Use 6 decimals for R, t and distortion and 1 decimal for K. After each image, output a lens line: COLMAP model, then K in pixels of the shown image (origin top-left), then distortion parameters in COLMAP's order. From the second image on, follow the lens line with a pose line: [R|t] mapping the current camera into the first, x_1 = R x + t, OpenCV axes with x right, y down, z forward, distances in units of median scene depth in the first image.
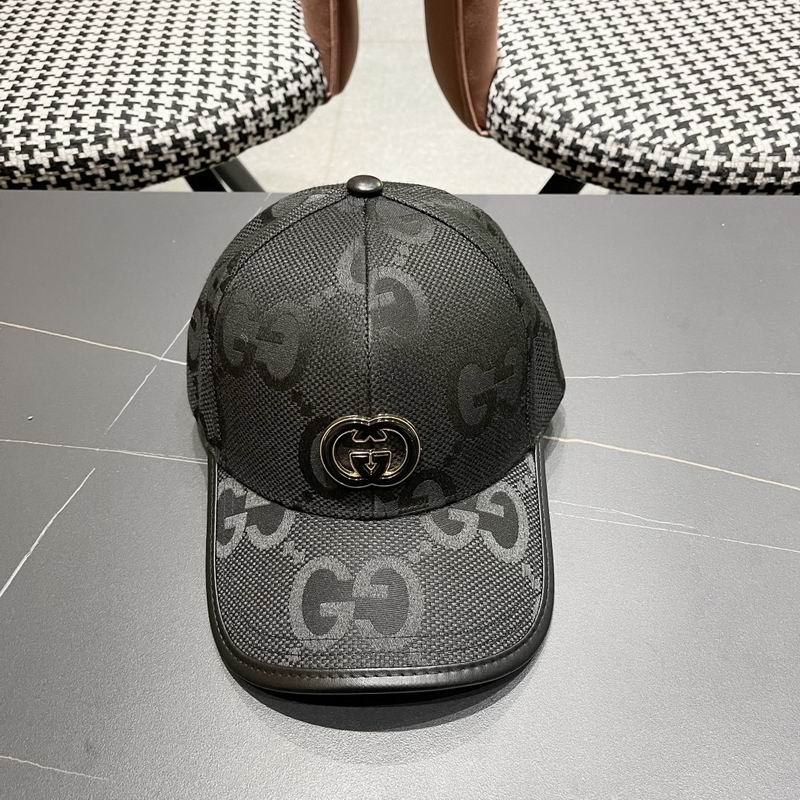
lens RADIAL K [[838.7, 0, 404.9], [0, 838.7, 403.8], [0, 0, 1]] dist [0.018542, 0.000000]
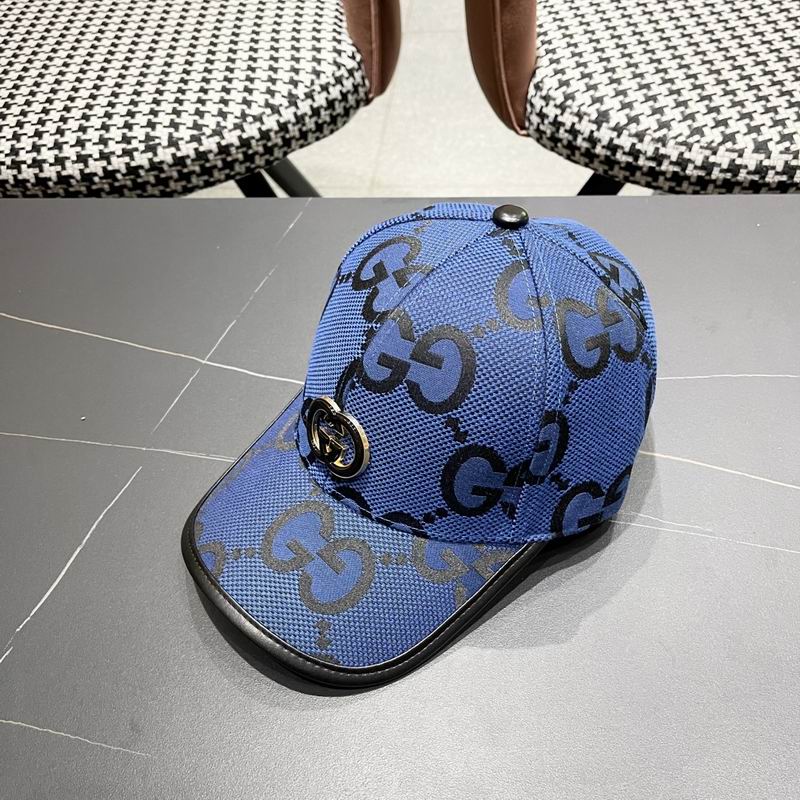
lens RADIAL K [[838.7, 0, 405.5], [0, 838.7, 412.7], [0, 0, 1]] dist [0.018542, 0.000000]
pose [[0.997738, 0.003678, -0.067126, 0.024539], [-0.001882, 0.999639, 0.026800, -0.013993], [0.067200, -0.026613, 0.997385, -0.026560]]
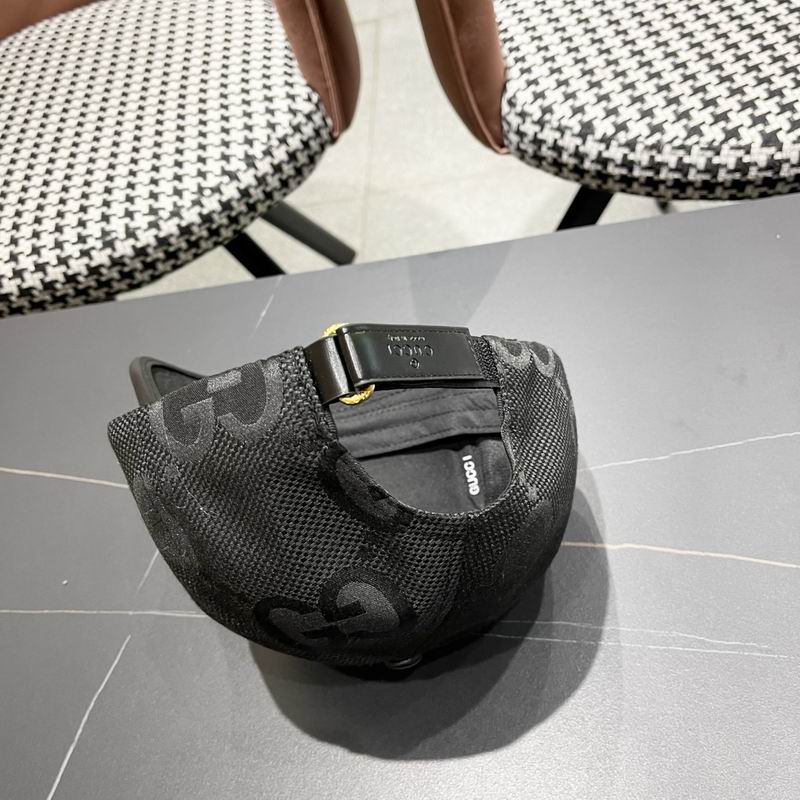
lens RADIAL K [[838.7, 0, 401.5], [0, 838.7, 411.2], [0, 0, 1]] dist [0.018542, 0.000000]
pose [[0.980455, -0.143684, -0.134401, 0.073620], [0.153356, 0.986059, 0.064566, -0.129688], [0.123250, -0.083916, 0.988821, 0.059931]]
